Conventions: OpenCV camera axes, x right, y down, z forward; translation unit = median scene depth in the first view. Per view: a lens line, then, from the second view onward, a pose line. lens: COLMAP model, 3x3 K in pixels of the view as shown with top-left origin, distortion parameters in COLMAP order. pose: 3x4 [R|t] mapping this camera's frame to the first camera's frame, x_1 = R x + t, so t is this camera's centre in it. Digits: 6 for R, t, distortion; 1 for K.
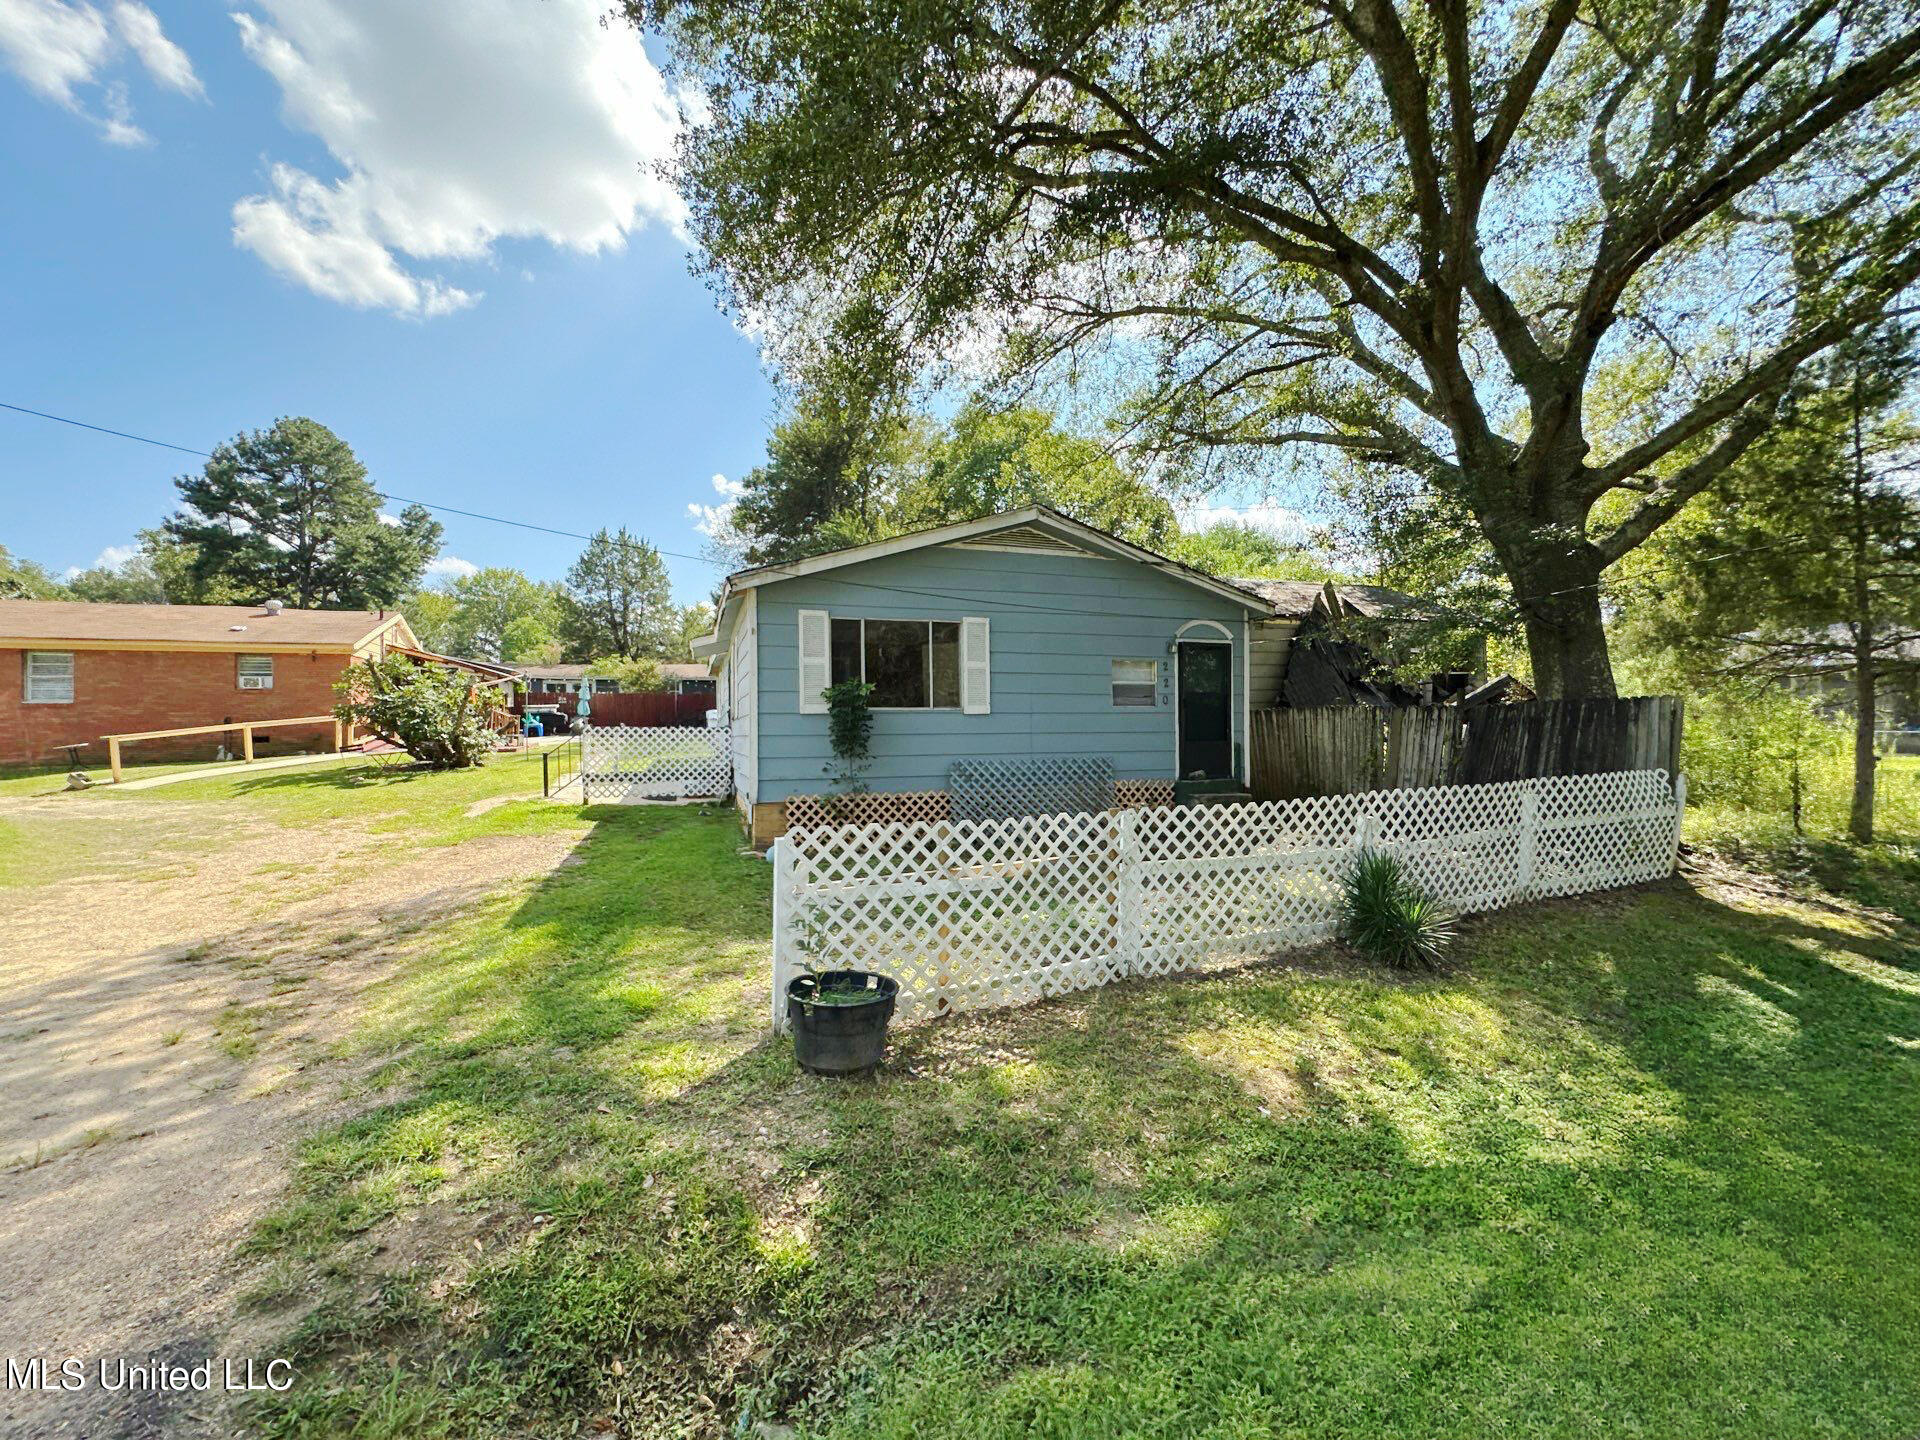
lens RADIAL K [[750.1, 0, 966.9], [0, 750.1, 714.8], [0, 0, 1]] dist [-0.001787, -0.000132]
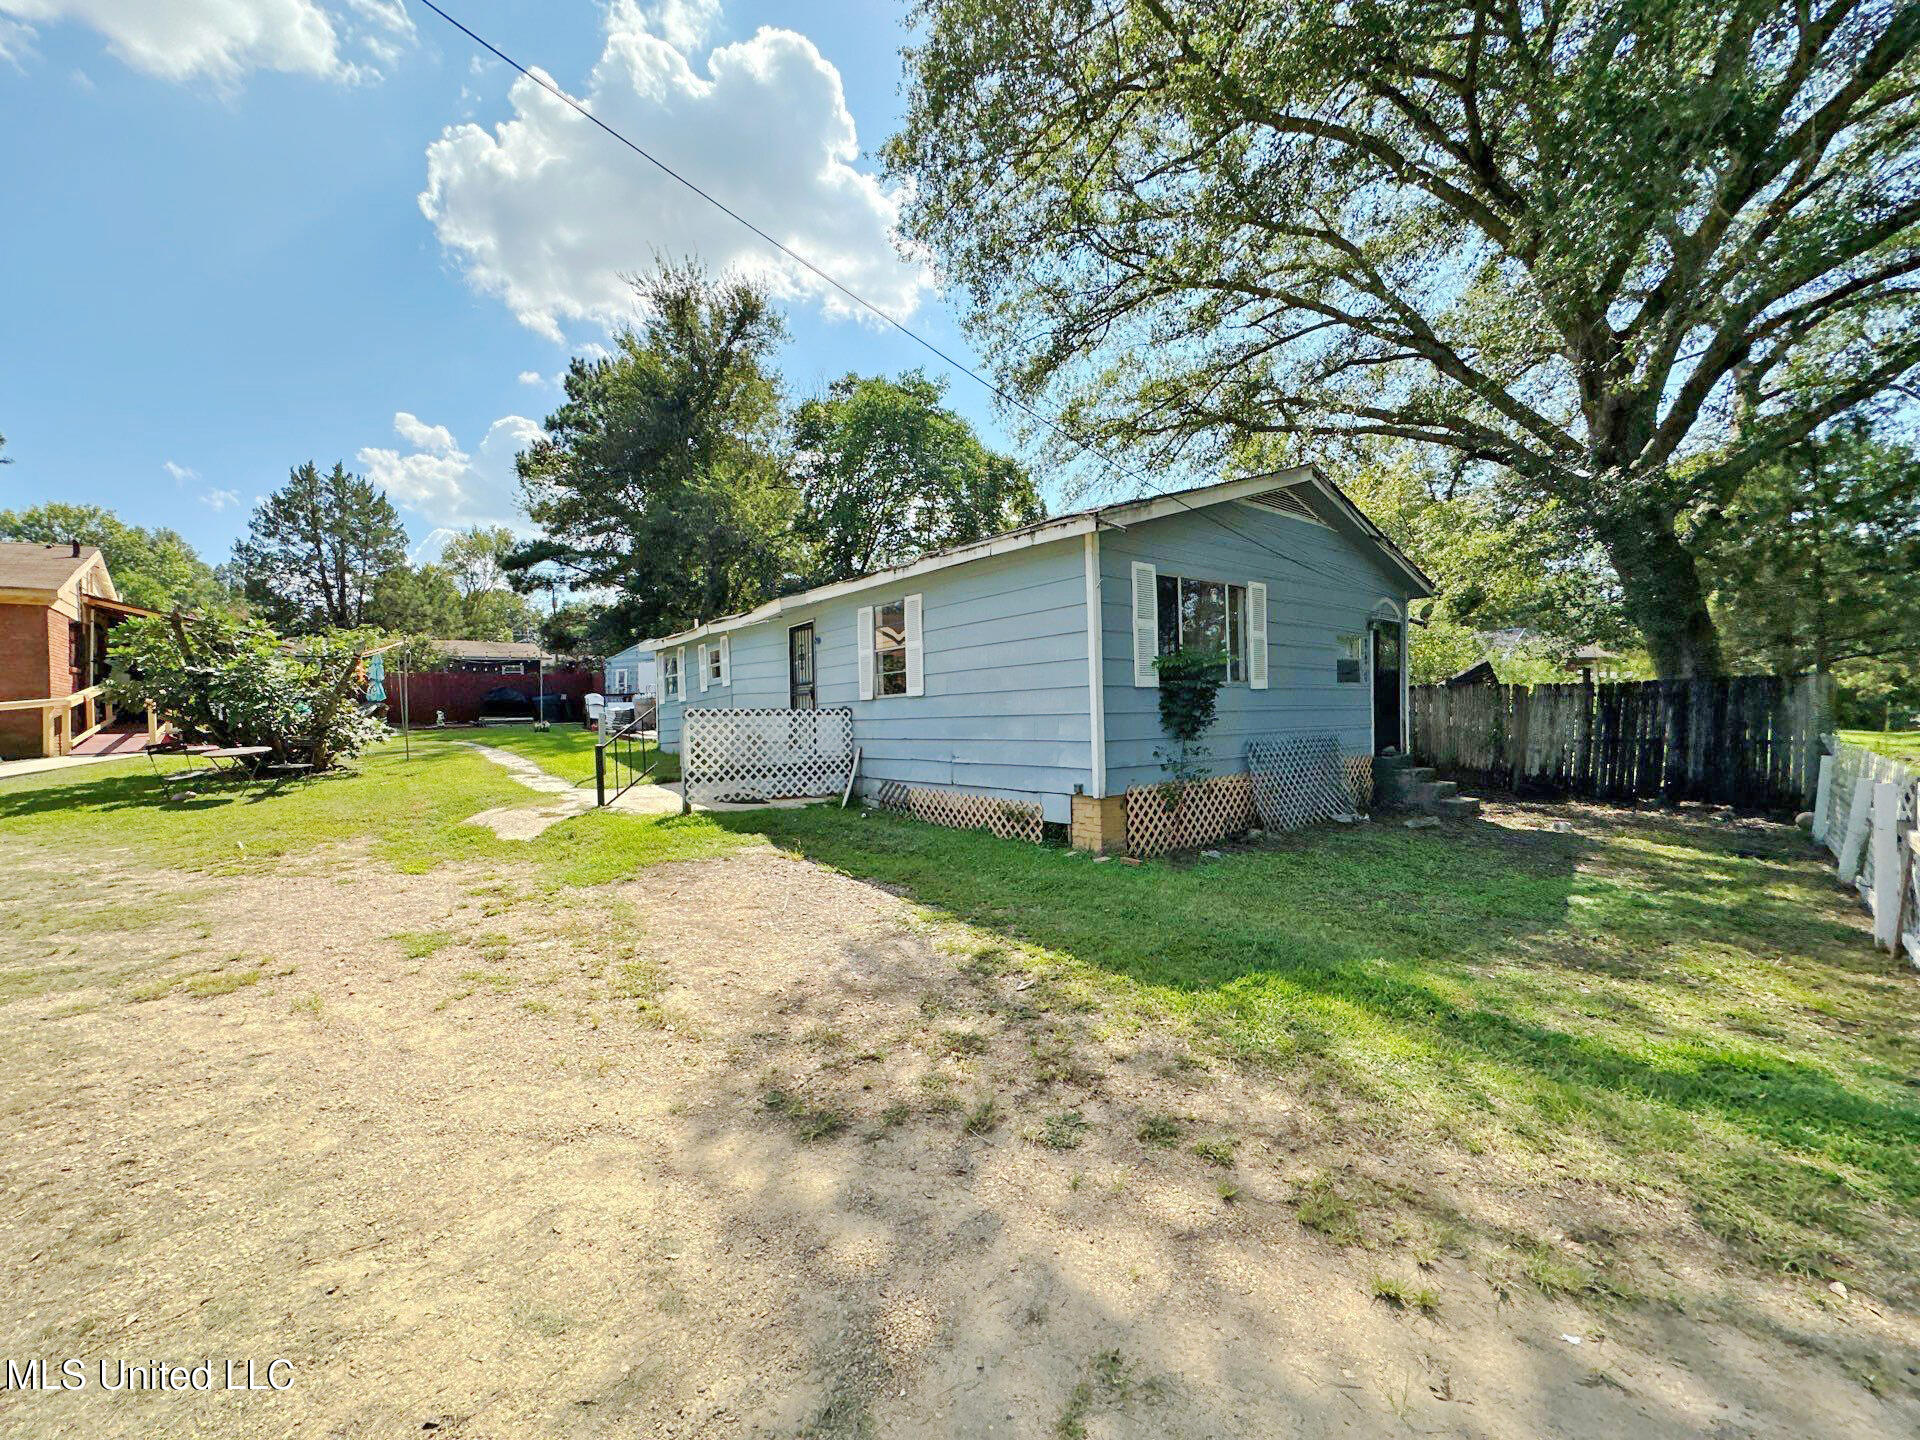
lens RADIAL K [[750.1, 0, 966.9], [0, 750.1, 714.8], [0, 0, 1]] dist [-0.001787, -0.000132]
pose [[0.941772, -0.007468, 0.336171, -0.669640], [0.003018, 0.999901, 0.013759, 0.017042], [-0.336240, -0.011943, 0.941701, 0.281314]]
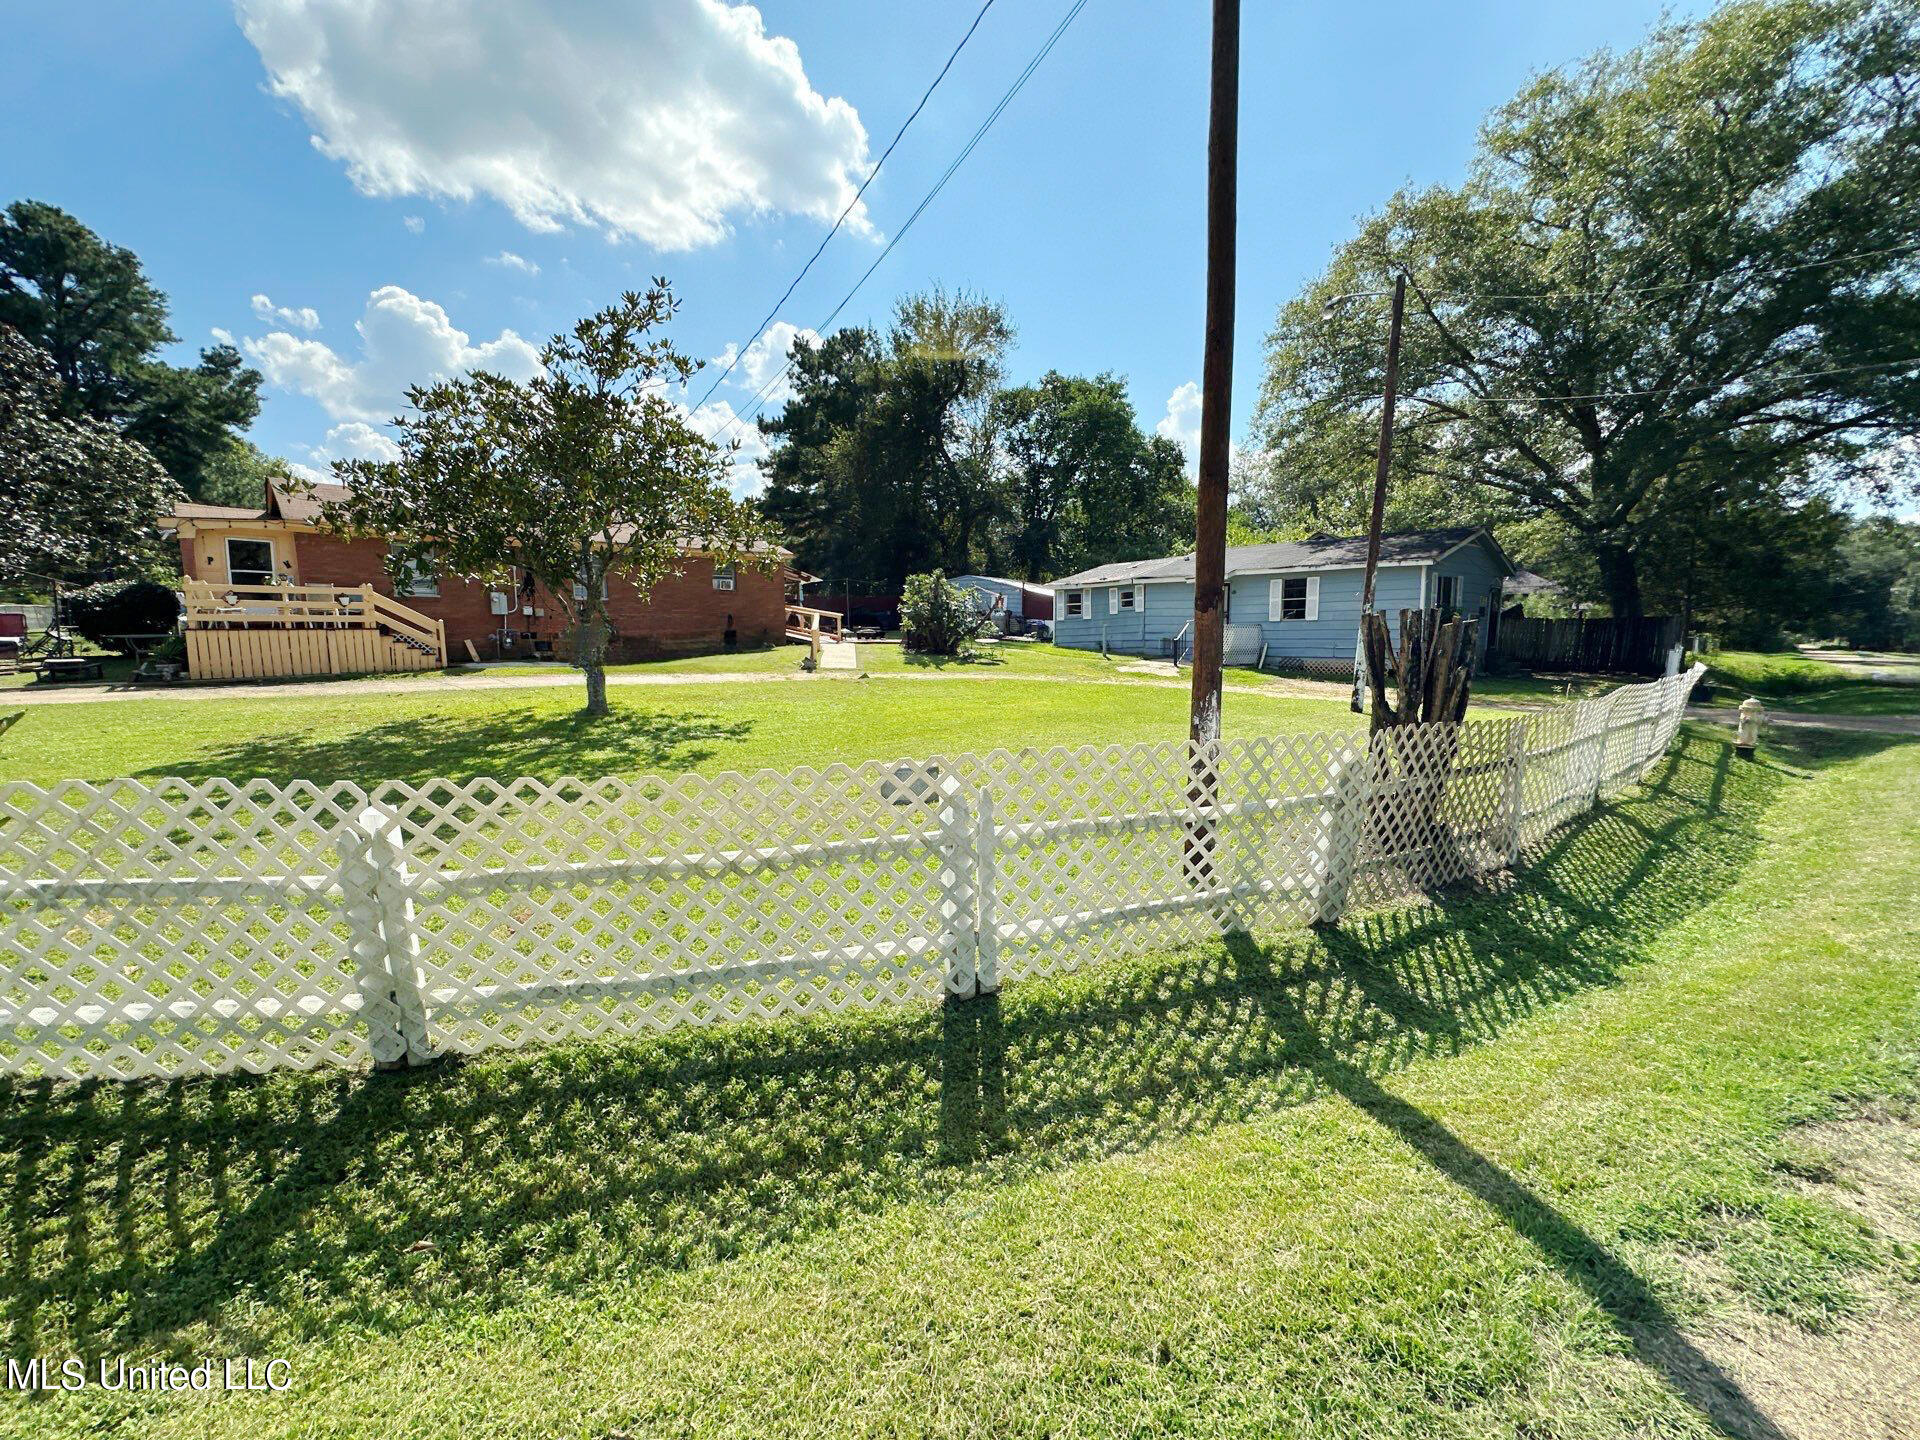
lens RADIAL K [[750.1, 0, 966.9], [0, 750.1, 714.8], [0, 0, 1]] dist [-0.001787, -0.000132]
pose [[0.928338, -0.025293, 0.370876, -2.329805], [-0.020345, 0.992730, 0.118629, 0.043633], [-0.371180, -0.117673, 0.921075, -0.580650]]
